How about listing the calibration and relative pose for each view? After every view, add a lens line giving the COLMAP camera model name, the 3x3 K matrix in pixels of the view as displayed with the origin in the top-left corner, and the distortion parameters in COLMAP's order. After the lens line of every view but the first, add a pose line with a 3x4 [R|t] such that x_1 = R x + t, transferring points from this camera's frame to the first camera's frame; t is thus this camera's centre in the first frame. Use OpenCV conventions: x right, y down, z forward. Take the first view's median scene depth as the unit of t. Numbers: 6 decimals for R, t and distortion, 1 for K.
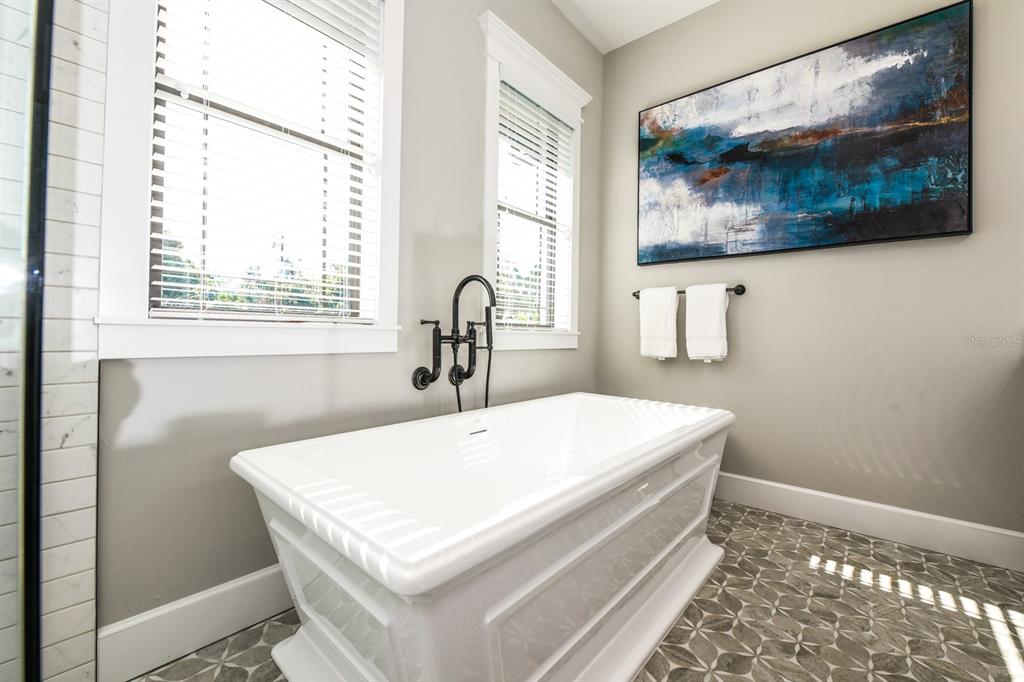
lens RADIAL K [[421.4, 0, 502.4], [0, 421.4, 335.6], [0, 0, 1]] dist [-0.012030, -0.000235]
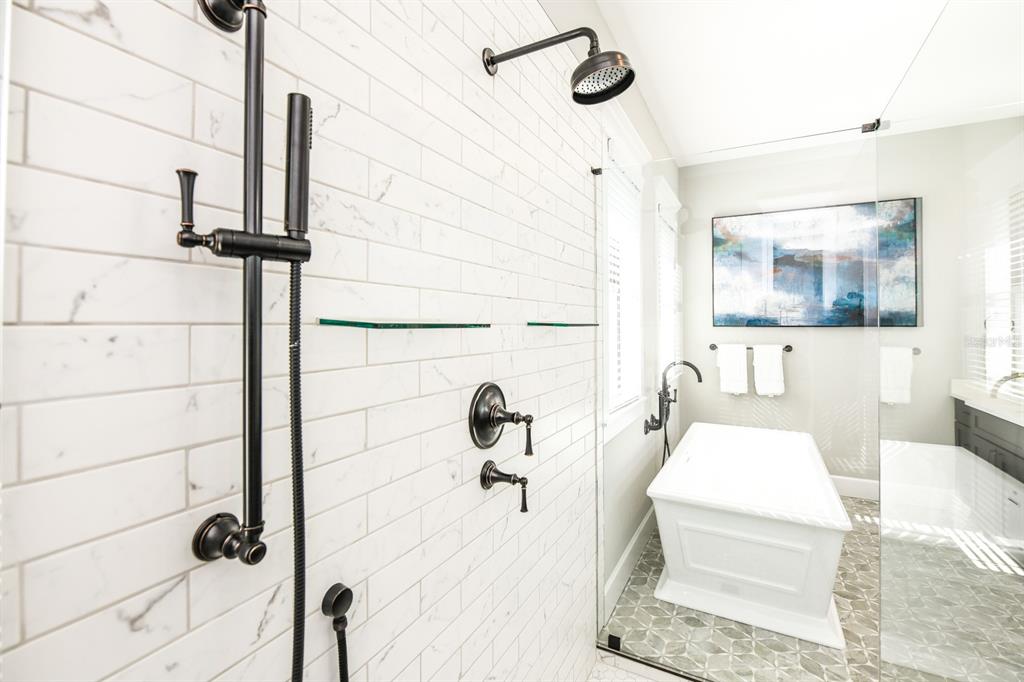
lens RADIAL K [[466.4, 0, 497.3], [0, 466.4, 320.8], [0, 0, 1]] dist [-0.000396, -0.000090]
pose [[0.973749, -0.018186, 0.226898, -0.831095], [0.020084, 0.999780, -0.006060, -0.215027], [-0.226738, 0.010458, 0.973900, -0.405438]]
